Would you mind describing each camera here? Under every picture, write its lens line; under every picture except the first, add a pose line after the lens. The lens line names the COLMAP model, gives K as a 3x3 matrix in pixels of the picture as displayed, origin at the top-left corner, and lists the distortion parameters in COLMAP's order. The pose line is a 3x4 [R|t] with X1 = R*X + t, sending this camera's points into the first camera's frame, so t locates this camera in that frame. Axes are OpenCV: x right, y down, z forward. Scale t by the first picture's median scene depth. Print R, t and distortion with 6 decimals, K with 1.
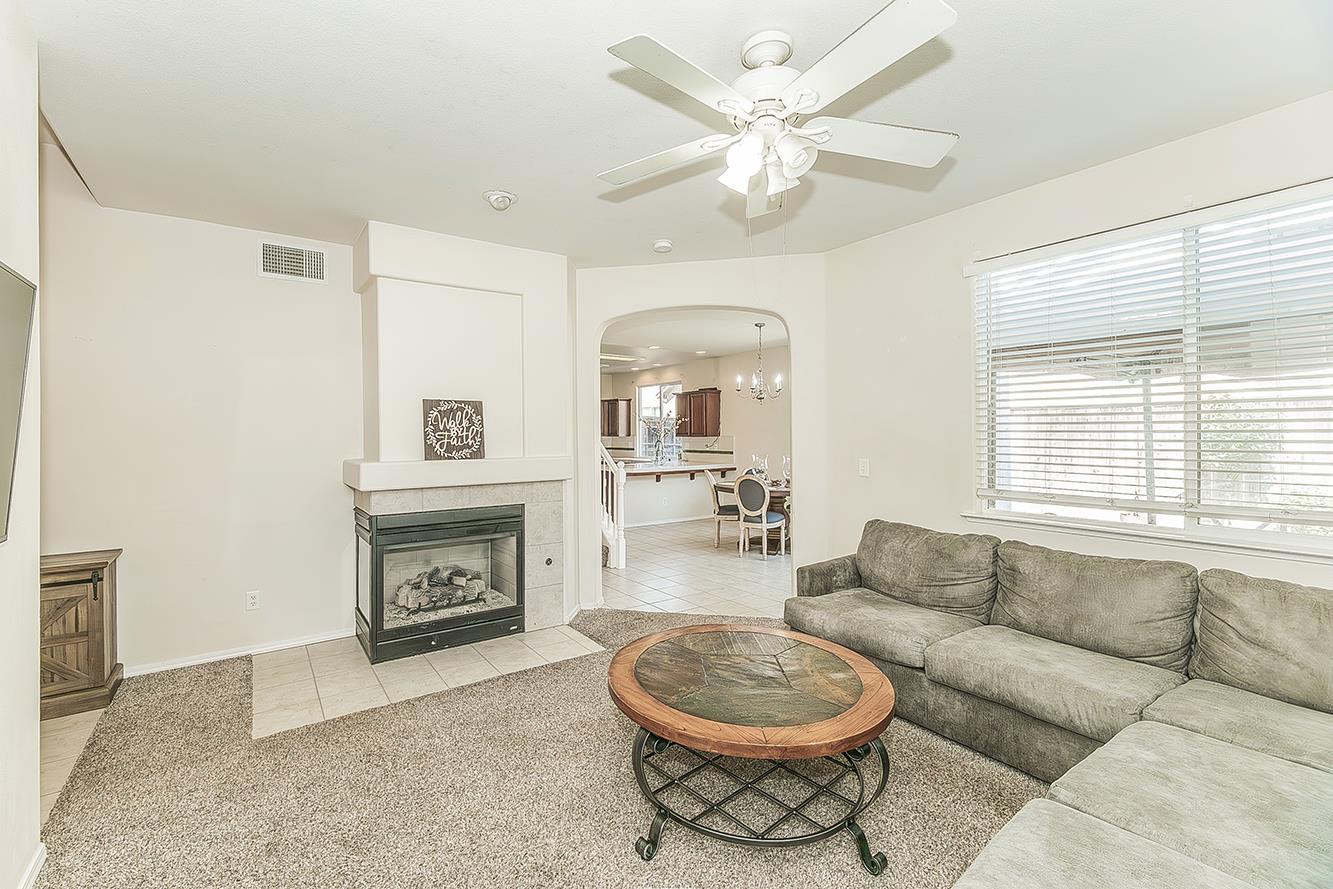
lens RADIAL K [[553.7, 0, 666.5], [0, 553.7, 444.5], [0, 0, 1]] dist [-0.024269, -0.000118]
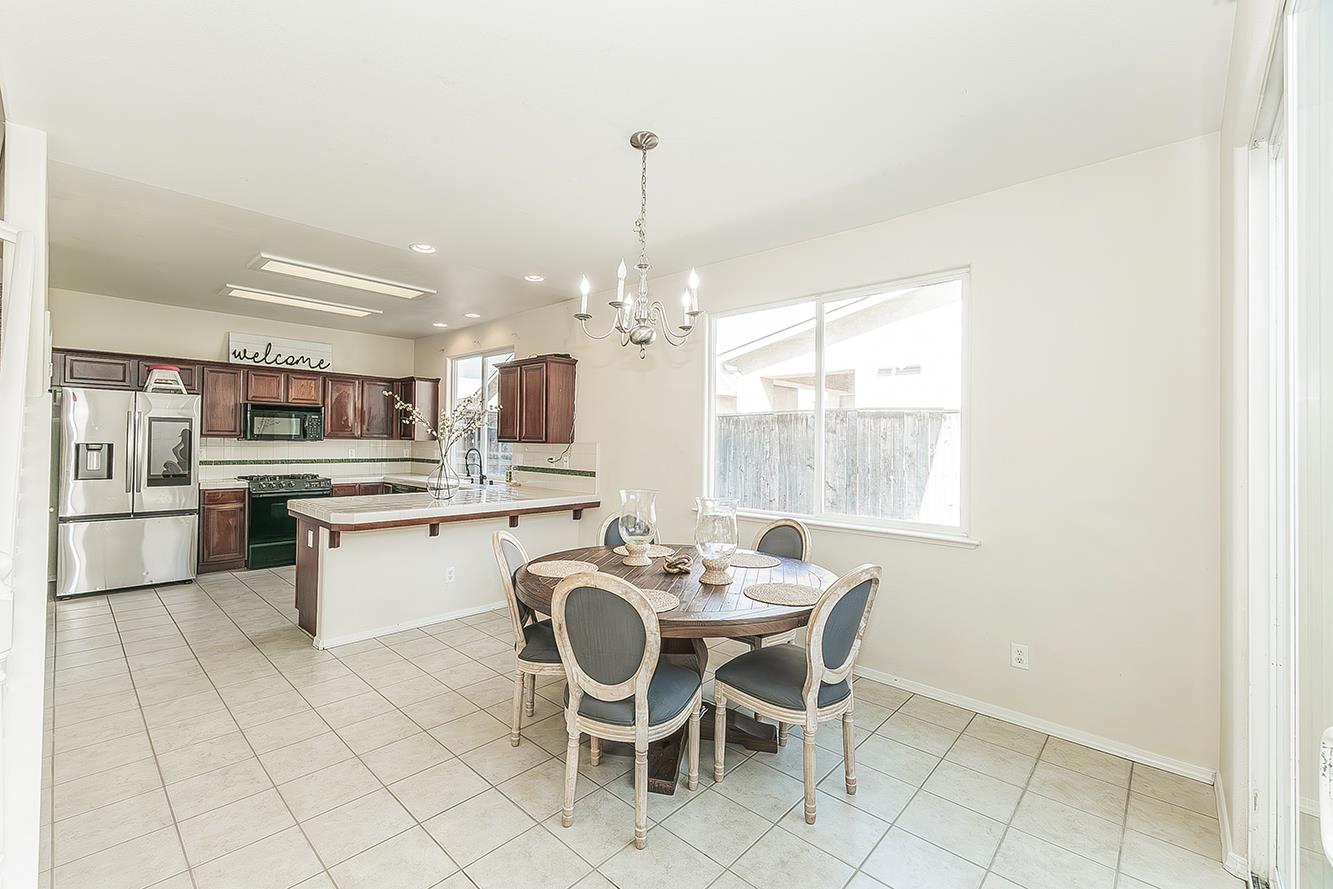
lens RADIAL K [[553.7, 0, 666.5], [0, 553.7, 444.5], [0, 0, 1]] dist [-0.024269, -0.000118]
pose [[0.982073, 0.014472, 0.187946, 0.083682], [-0.012700, 0.999863, -0.010633, -0.008765], [-0.188075, 0.008055, 0.982122, 0.446264]]
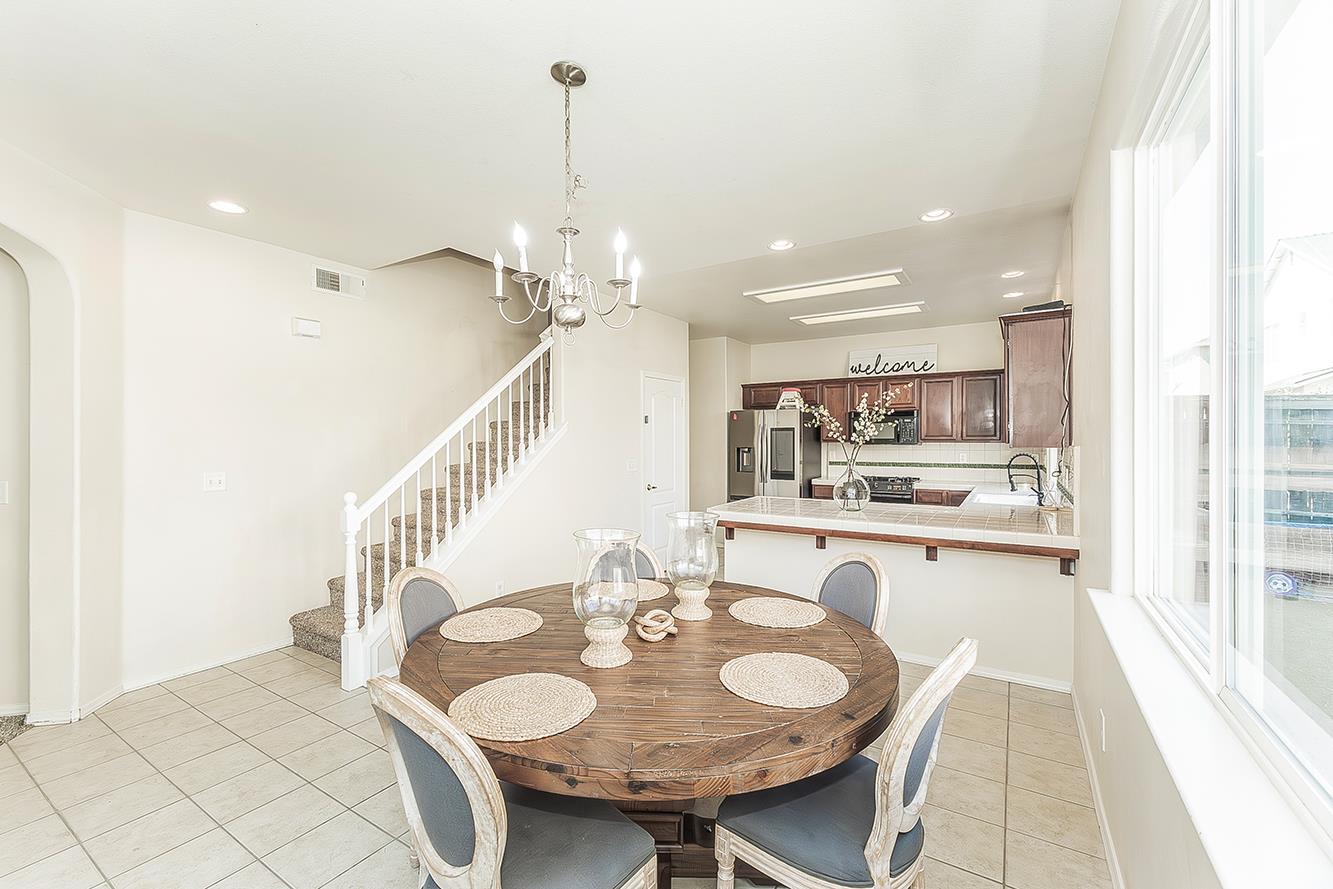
lens RADIAL K [[577.7, 0, 666.5], [0, 577.7, 444.5], [0, 0, 1]] dist [0.000149, -0.000087]
pose [[0.339227, 0.005795, -0.940687, 0.348357], [-0.012822, 0.999917, 0.001536, -0.011959], [0.940617, 0.011541, 0.339273, 0.662648]]
